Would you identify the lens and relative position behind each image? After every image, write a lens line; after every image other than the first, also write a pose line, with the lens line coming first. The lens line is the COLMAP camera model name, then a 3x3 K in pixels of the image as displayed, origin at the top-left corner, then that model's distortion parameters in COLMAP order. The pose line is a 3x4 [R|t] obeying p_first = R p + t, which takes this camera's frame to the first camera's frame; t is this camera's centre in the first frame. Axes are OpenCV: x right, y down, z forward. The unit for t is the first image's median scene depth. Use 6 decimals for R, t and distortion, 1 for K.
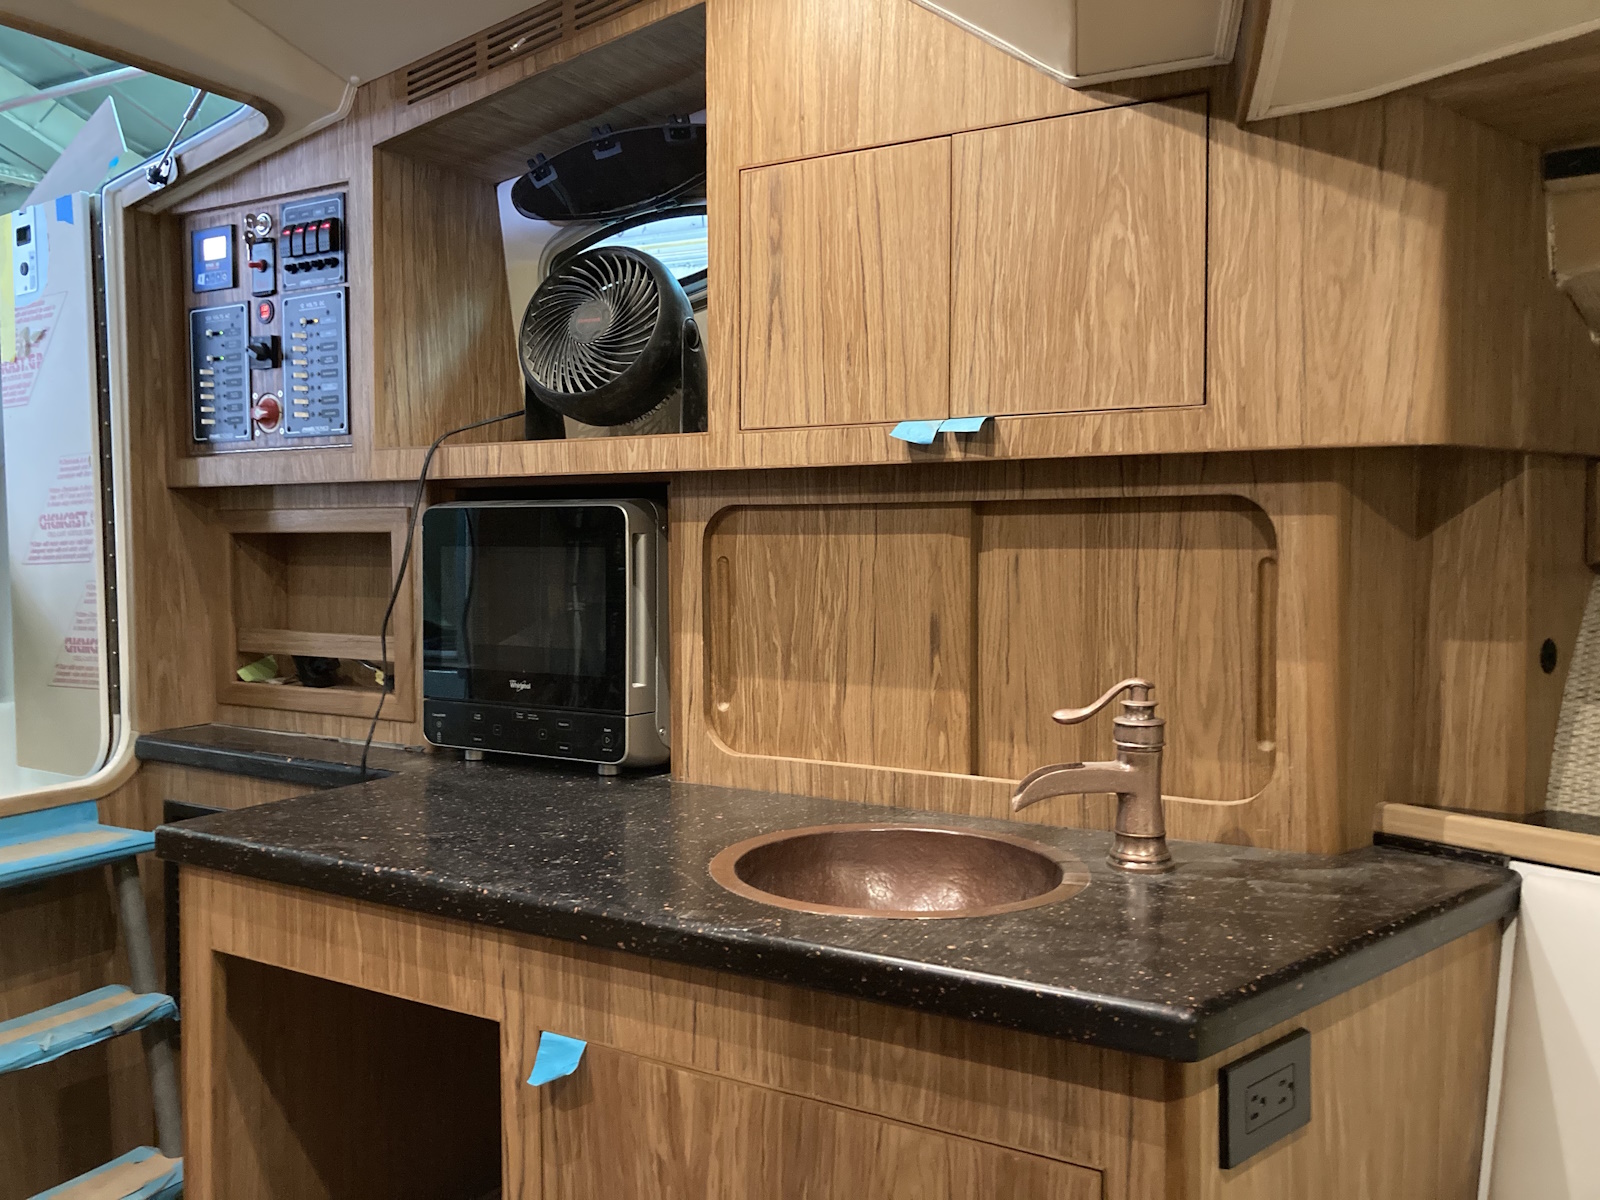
lens RADIAL K [[1332.9, 0, 795.4], [0, 1332.9, 591.0], [0, 0, 1]] dist [-0.002725, 0.007626]
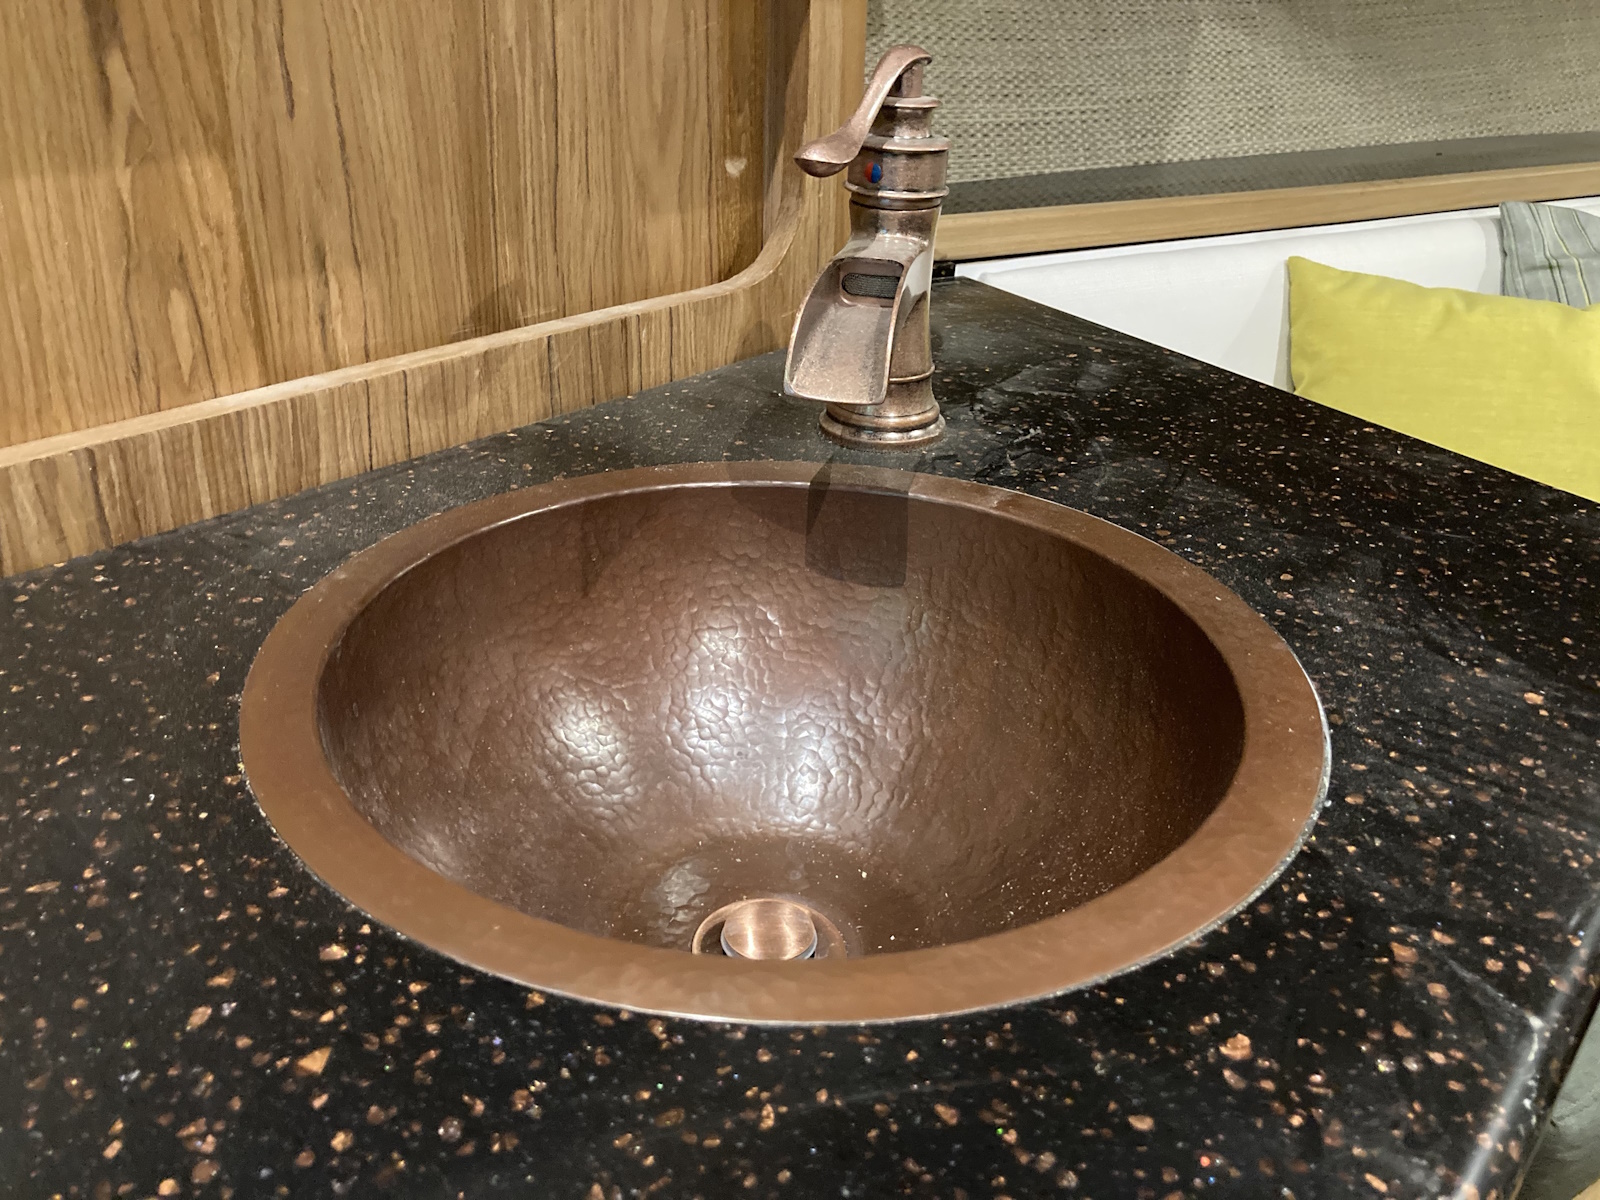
lens RADIAL K [[1317.3, 0, 794.4], [0, 1317.3, 586.2], [0, 0, 1]] dist [0.021213, -0.005749]
pose [[0.167178, -0.436906, 0.883835, -0.202940], [0.007816, 0.897010, 0.441940, 0.024884], [-0.985896, -0.066975, 0.153375, 0.799723]]
